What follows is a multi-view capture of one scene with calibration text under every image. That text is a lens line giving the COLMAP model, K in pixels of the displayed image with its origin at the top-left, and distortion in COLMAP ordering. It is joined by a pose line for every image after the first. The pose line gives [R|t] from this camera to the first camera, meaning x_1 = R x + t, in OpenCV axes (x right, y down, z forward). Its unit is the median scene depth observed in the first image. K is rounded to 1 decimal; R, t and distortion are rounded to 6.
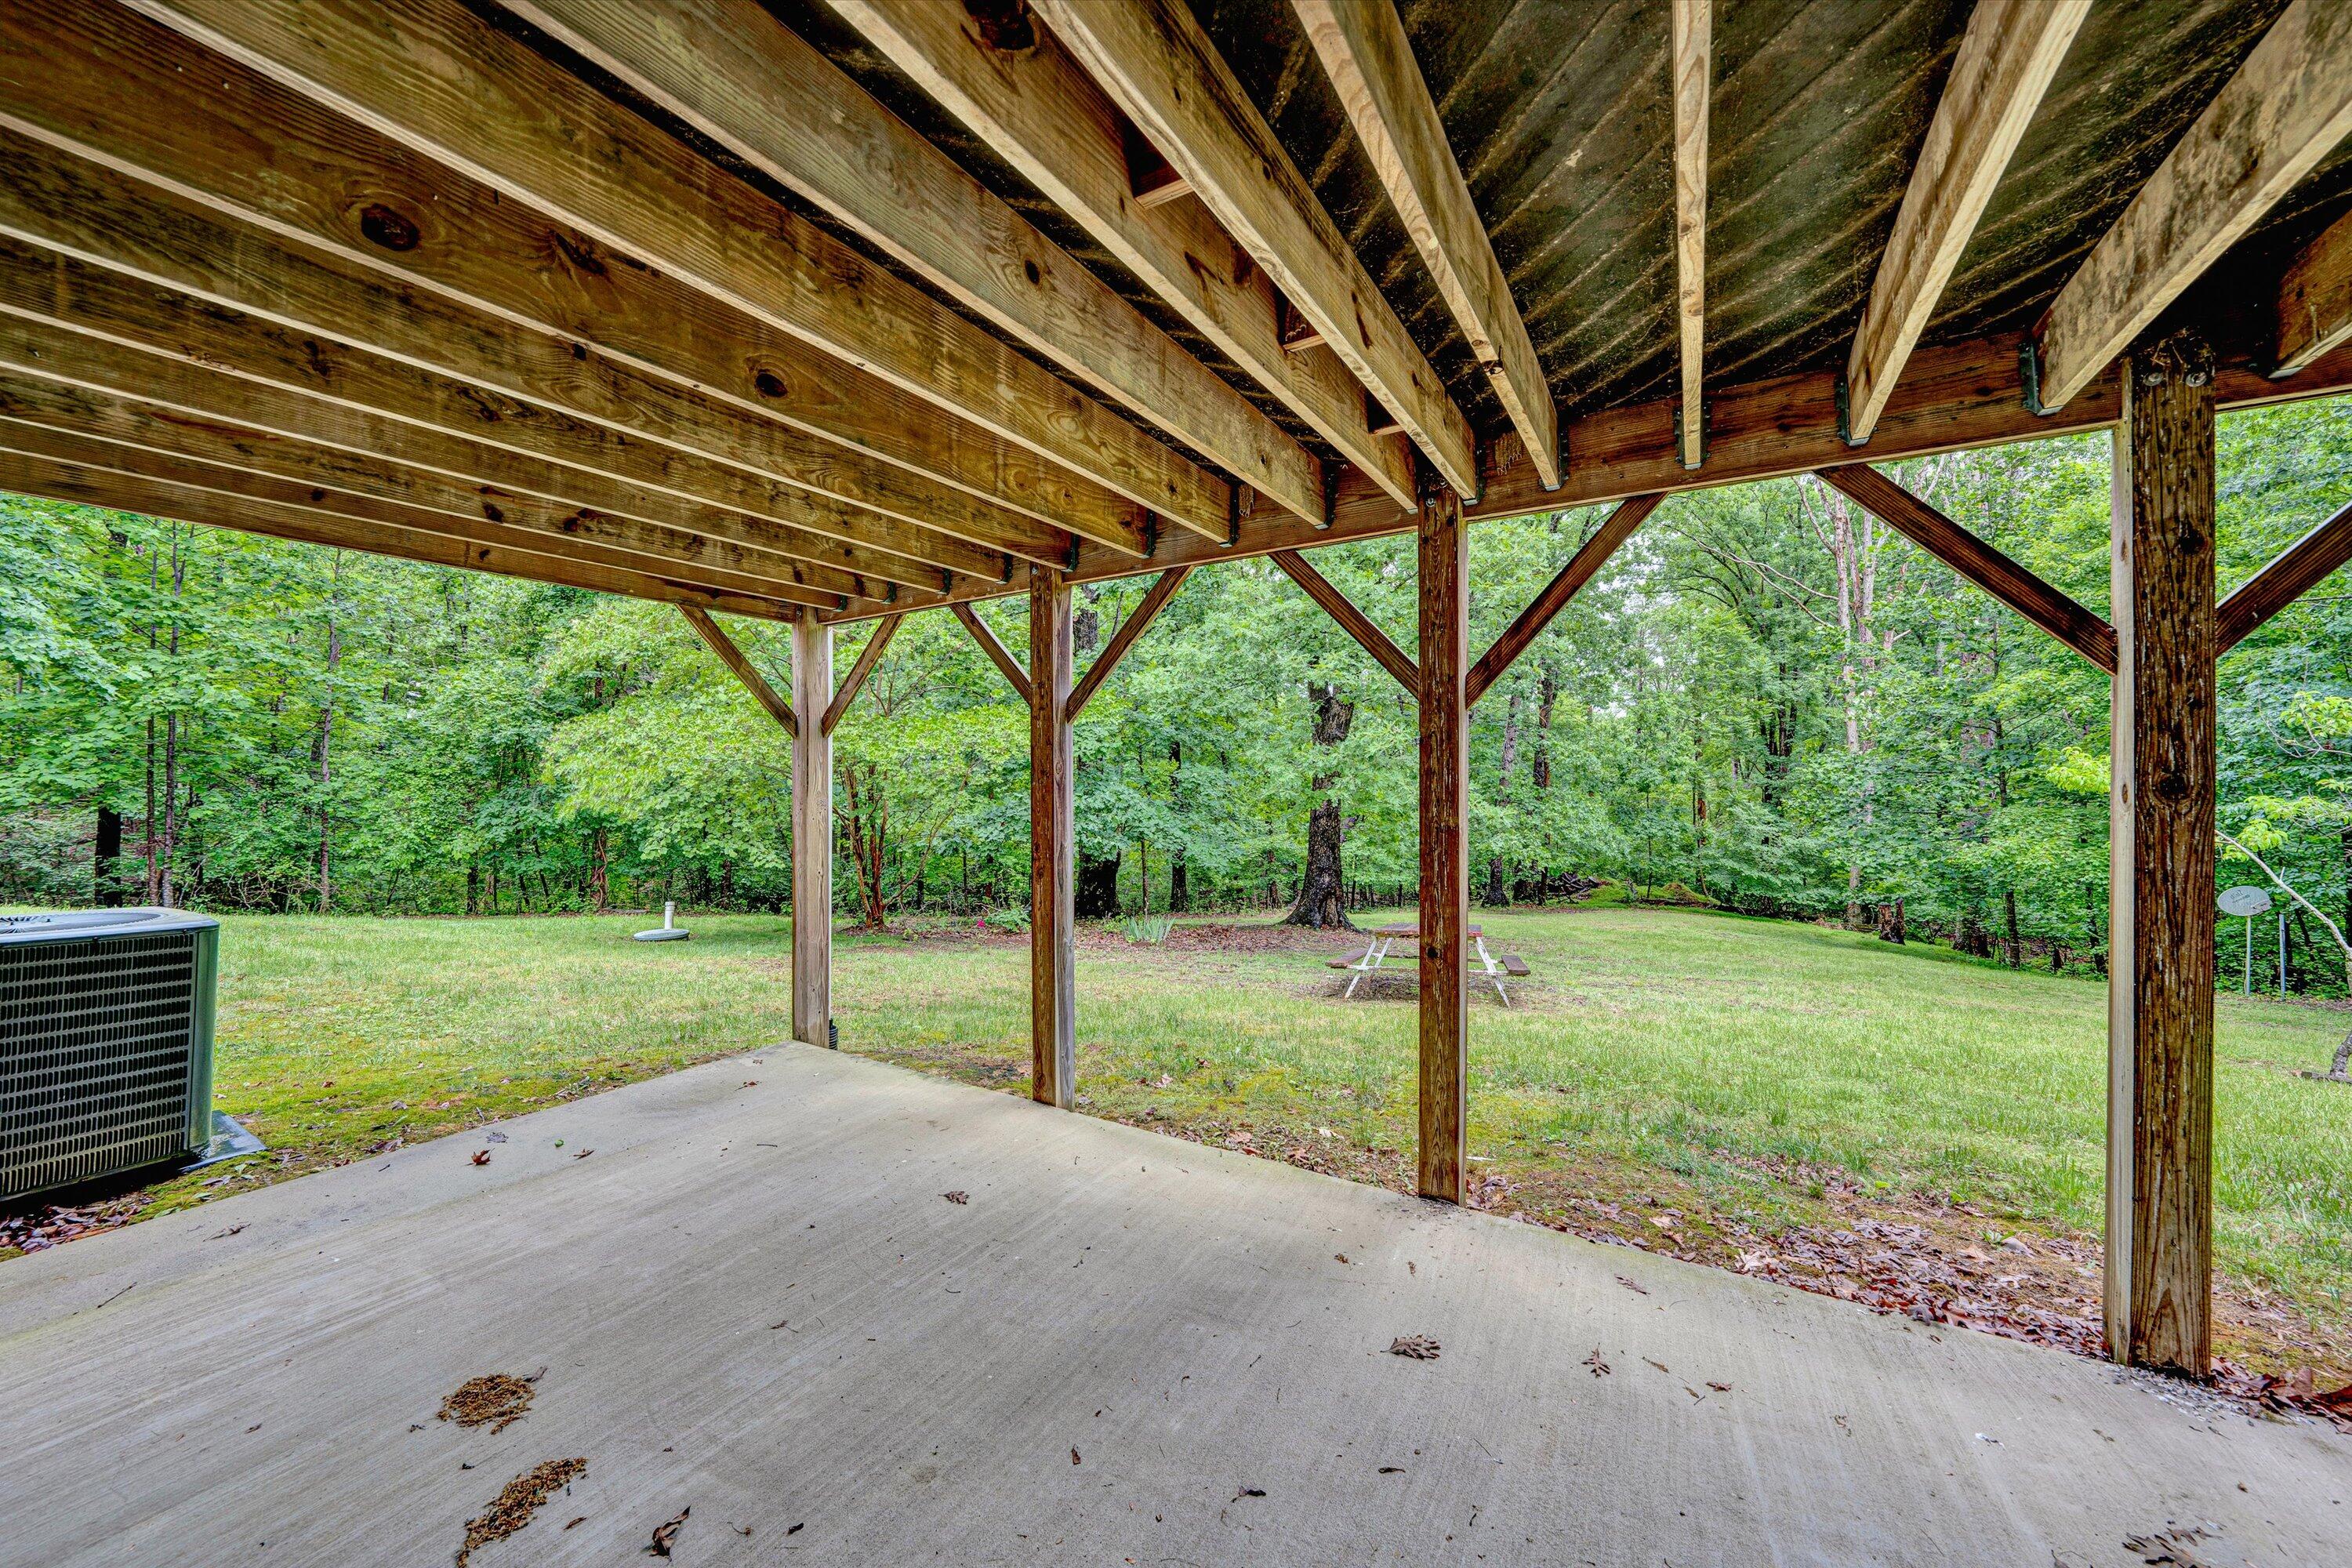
lens RADIAL K [[847.9, 0, 1198.4], [0, 847.9, 784.4], [0, 0, 1]] dist [-0.019967, 0.001121]
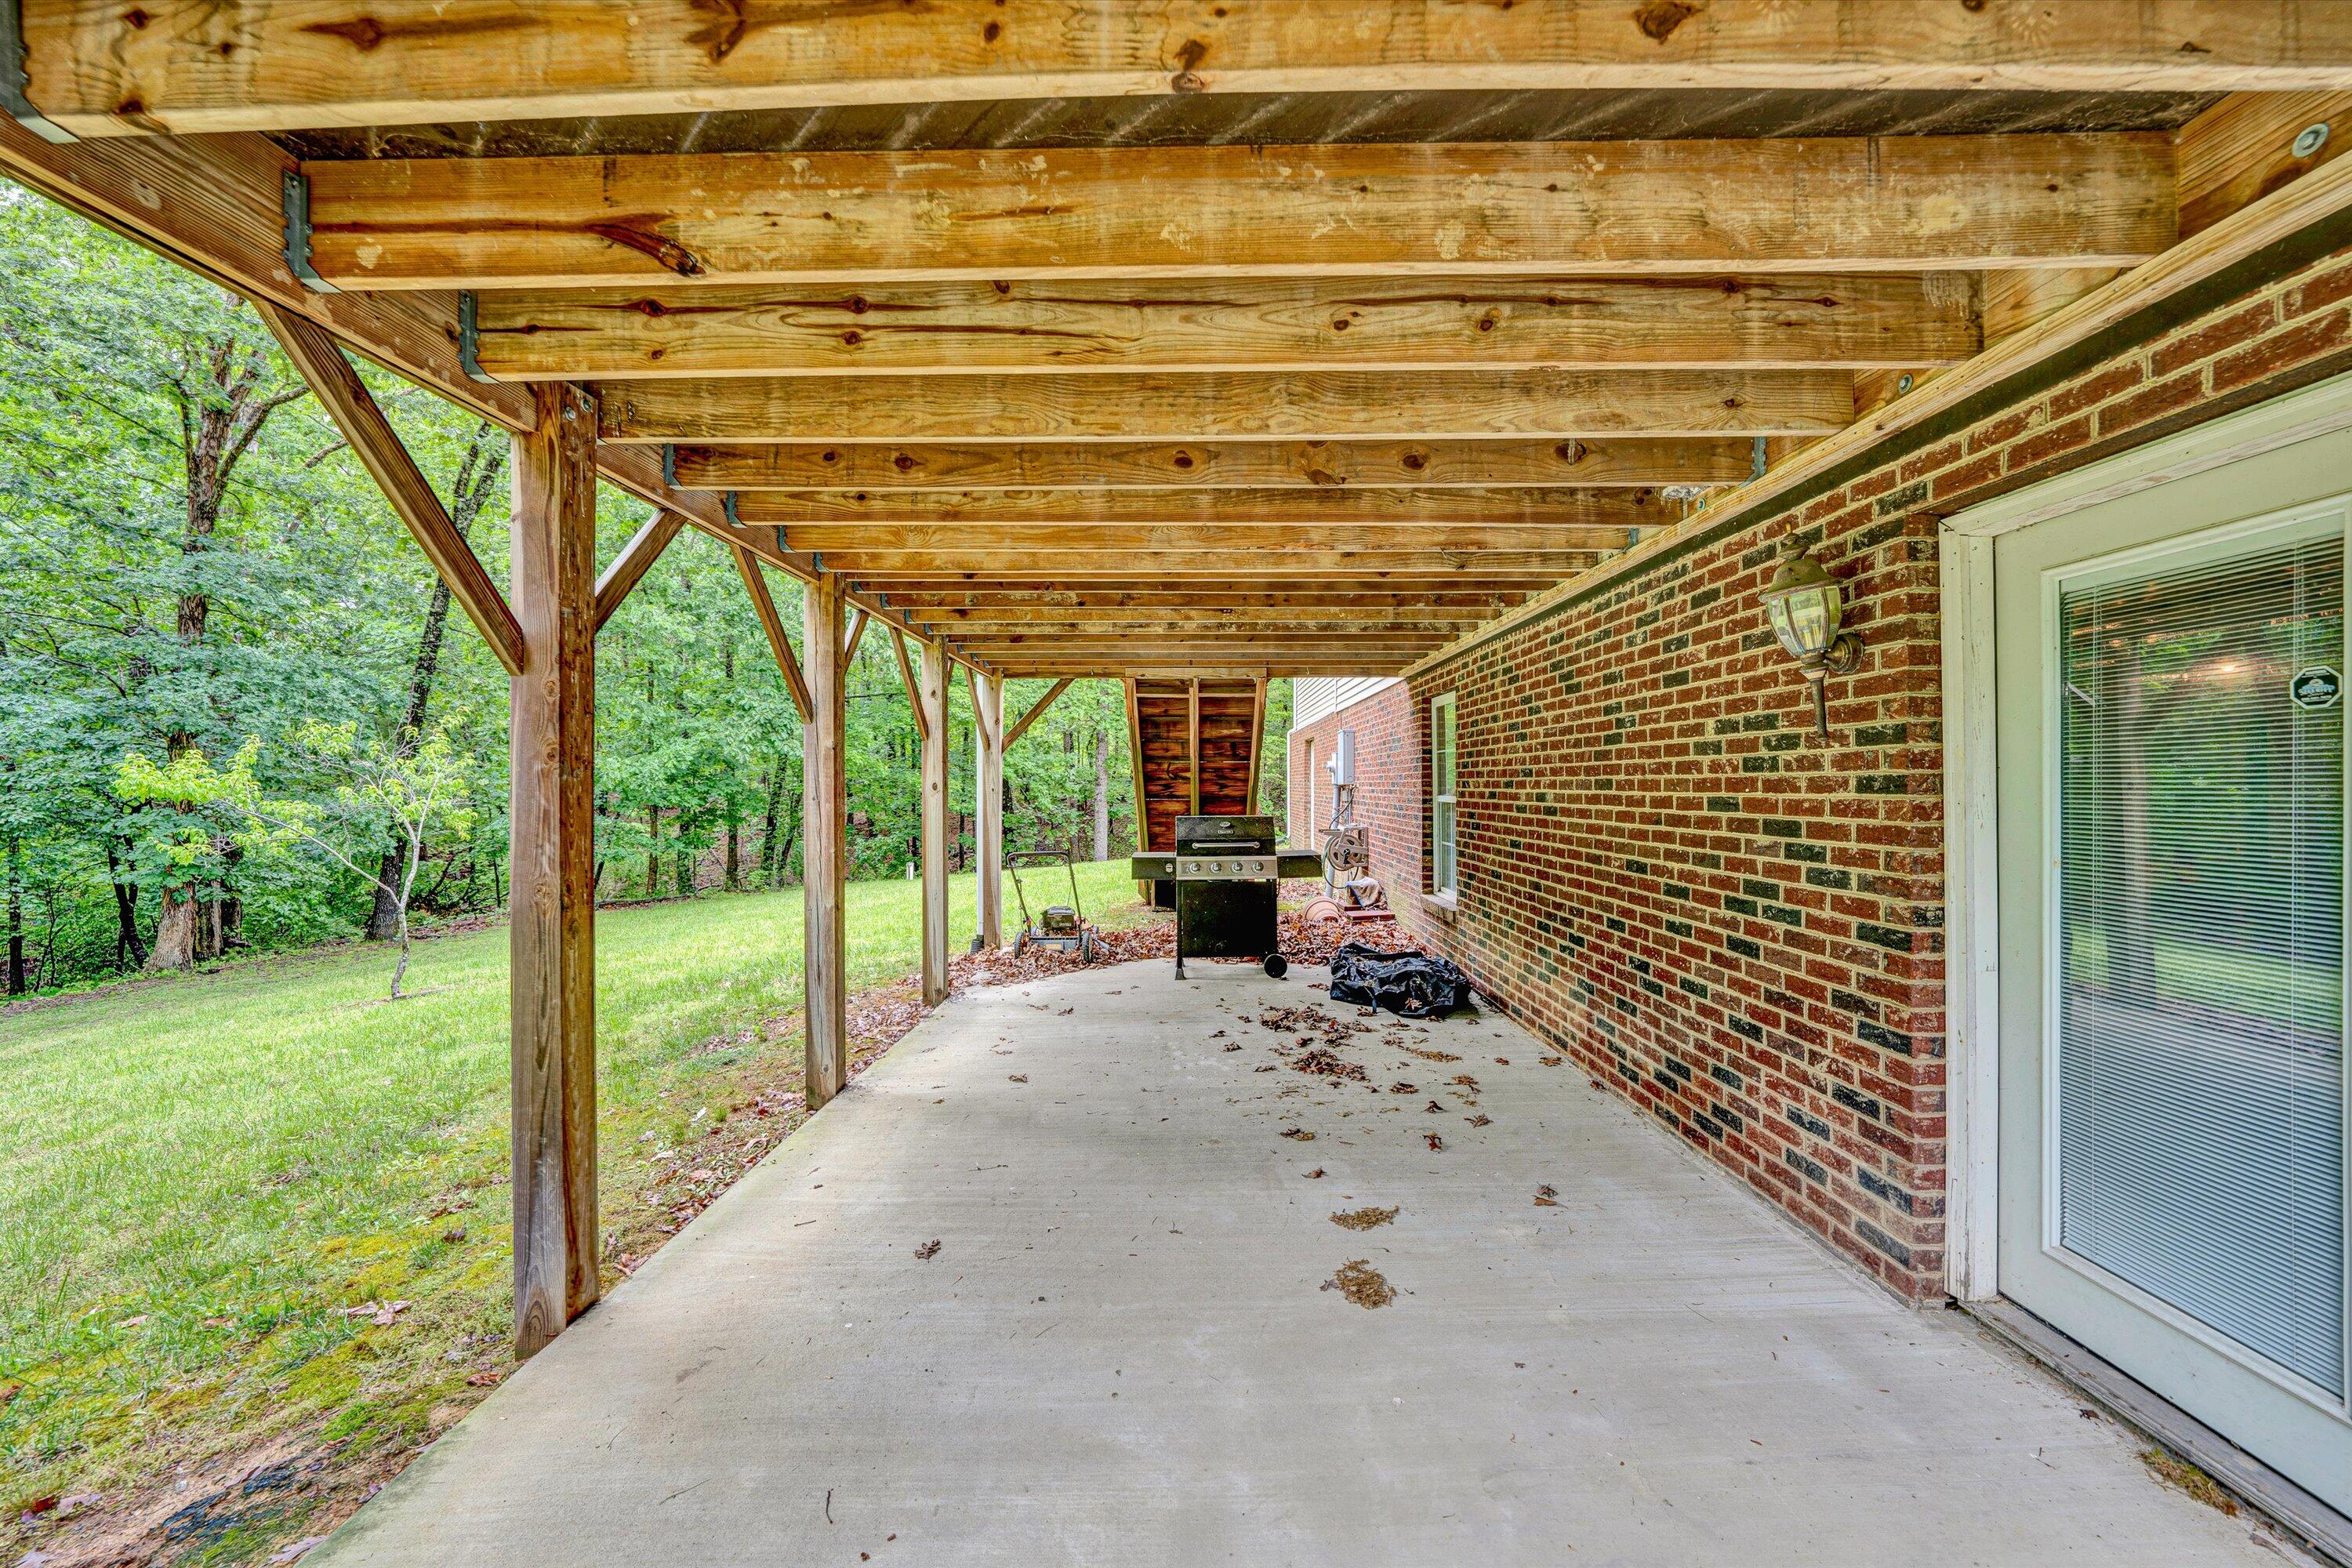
lens RADIAL K [[847.9, 0, 1163.0], [0, 847.9, 787.3], [0, 0, 1]] dist [-0.019967, 0.001121]
pose [[-0.475393, 0.004204, 0.879763, -0.082119], [0.005458, 0.999983, -0.001830, 0.000757], [-0.879756, 0.003932, -0.475408, 0.083781]]
